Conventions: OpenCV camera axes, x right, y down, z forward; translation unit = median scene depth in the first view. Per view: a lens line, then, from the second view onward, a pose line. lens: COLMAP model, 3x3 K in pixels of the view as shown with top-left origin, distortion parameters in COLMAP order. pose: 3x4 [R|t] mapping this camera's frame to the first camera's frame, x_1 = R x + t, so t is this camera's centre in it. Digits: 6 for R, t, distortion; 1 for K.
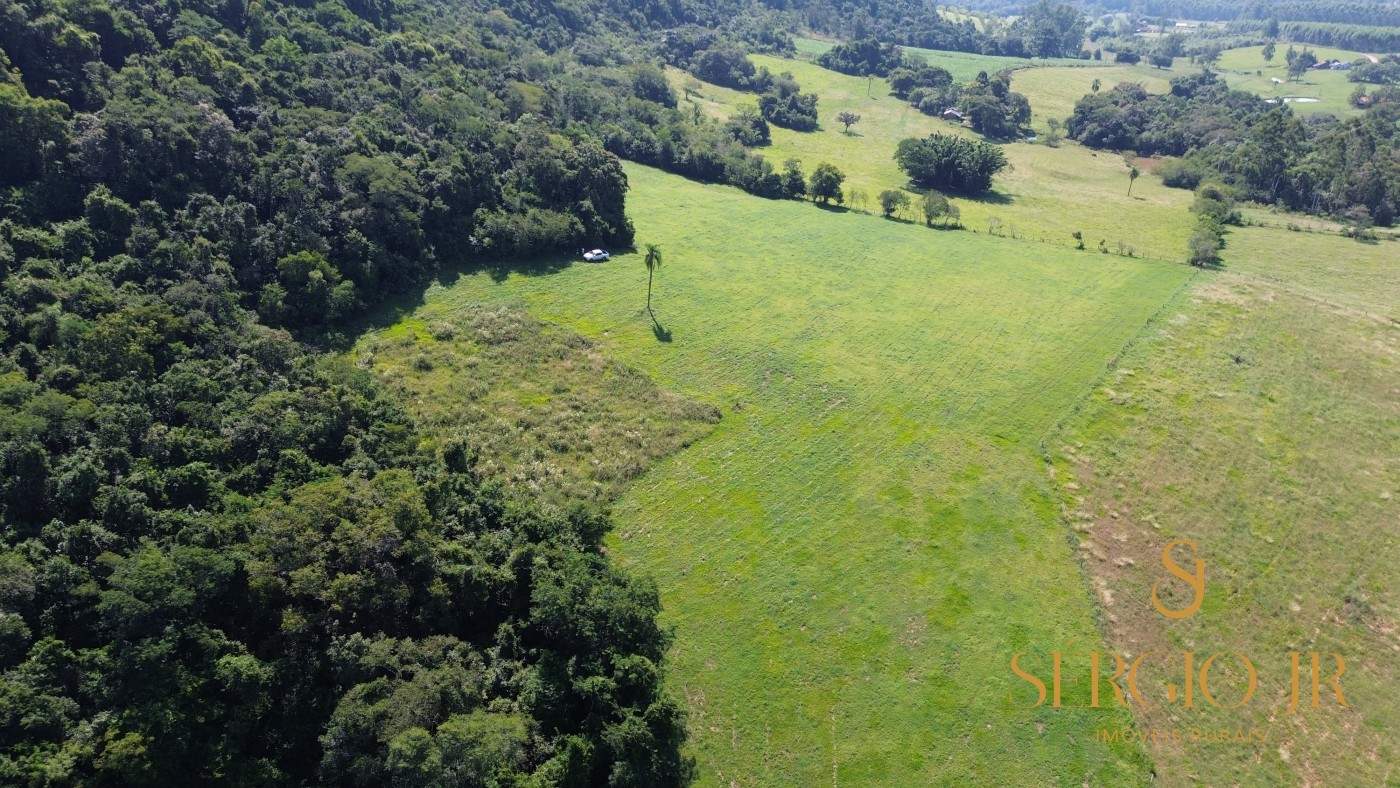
lens RADIAL K [[990.1, 0, 698.1], [0, 990.1, 398.4], [0, 0, 1]] dist [0.068689, -0.073554]
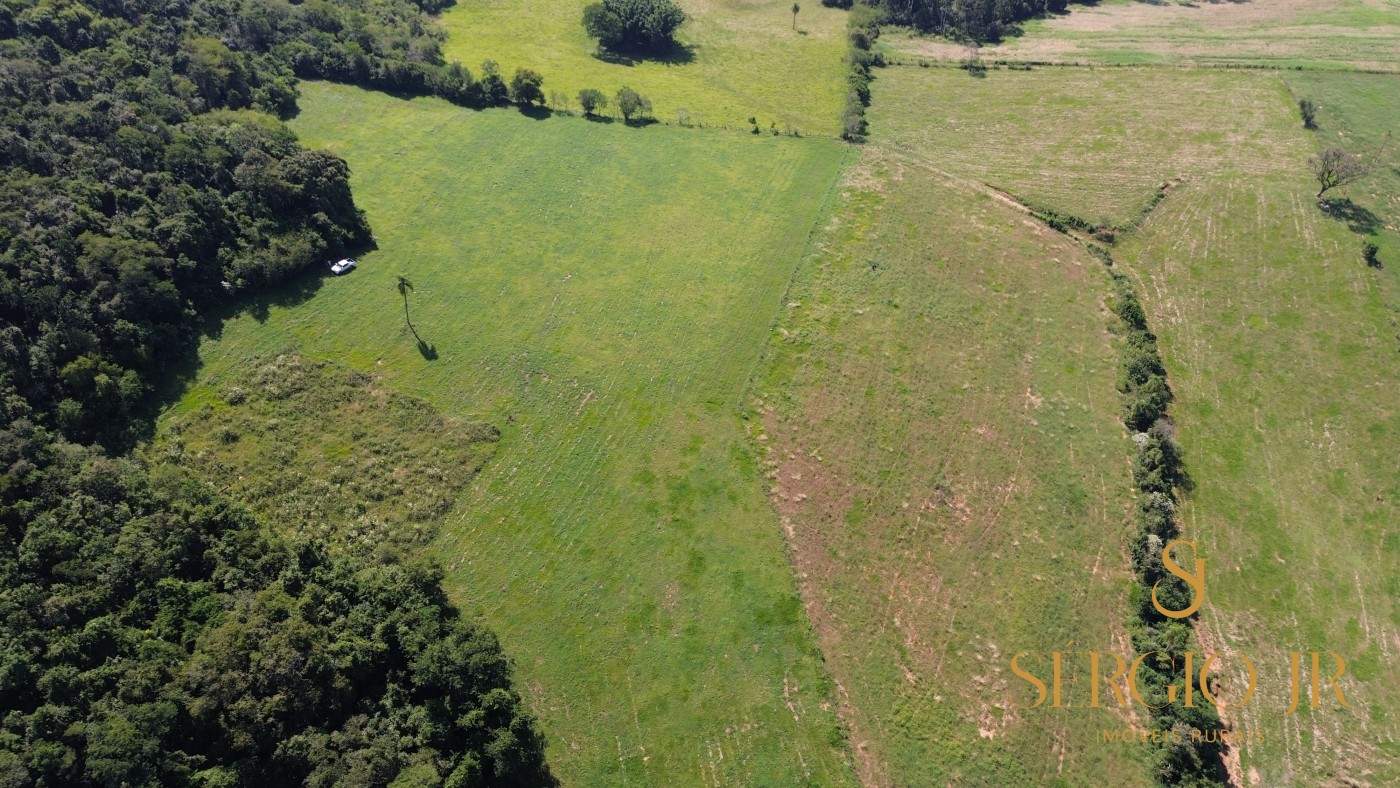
lens RADIAL K [[990.1, 0, 702.4], [0, 990.1, 402.7], [0, 0, 1]] dist [0.068689, -0.073554]
pose [[0.950748, -0.207793, 0.230002, -0.010462], [0.136256, 0.946659, 0.292013, -0.277986], [-0.278412, -0.246292, 0.928346, -0.184145]]
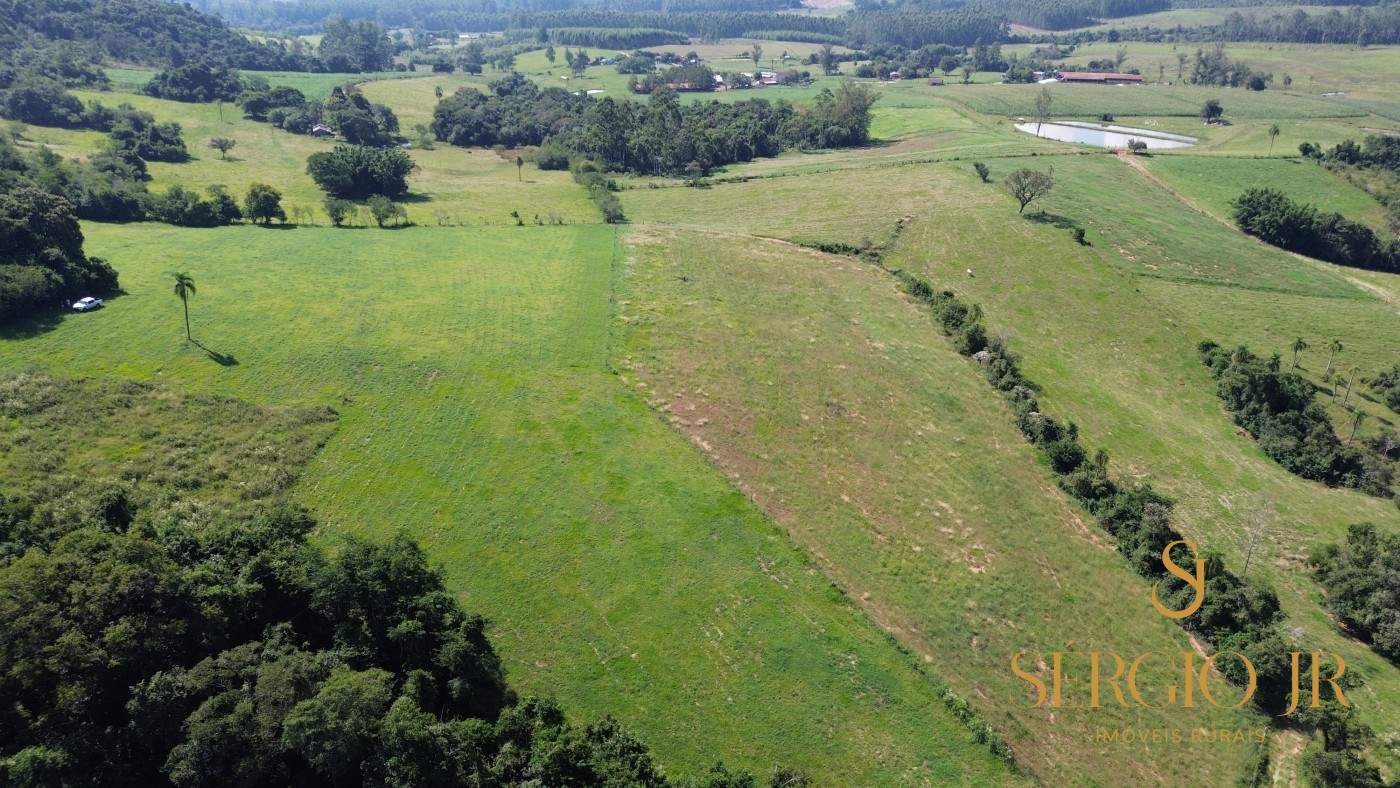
lens RADIAL K [[990.1, 0, 708.5], [0, 990.1, 396.0], [0, 0, 1]] dist [0.068689, -0.073554]
pose [[0.783620, -0.262333, 0.563135, -0.202976], [0.272708, 0.959719, 0.067597, 0.029203], [-0.558185, 0.100601, 0.823595, -0.063383]]
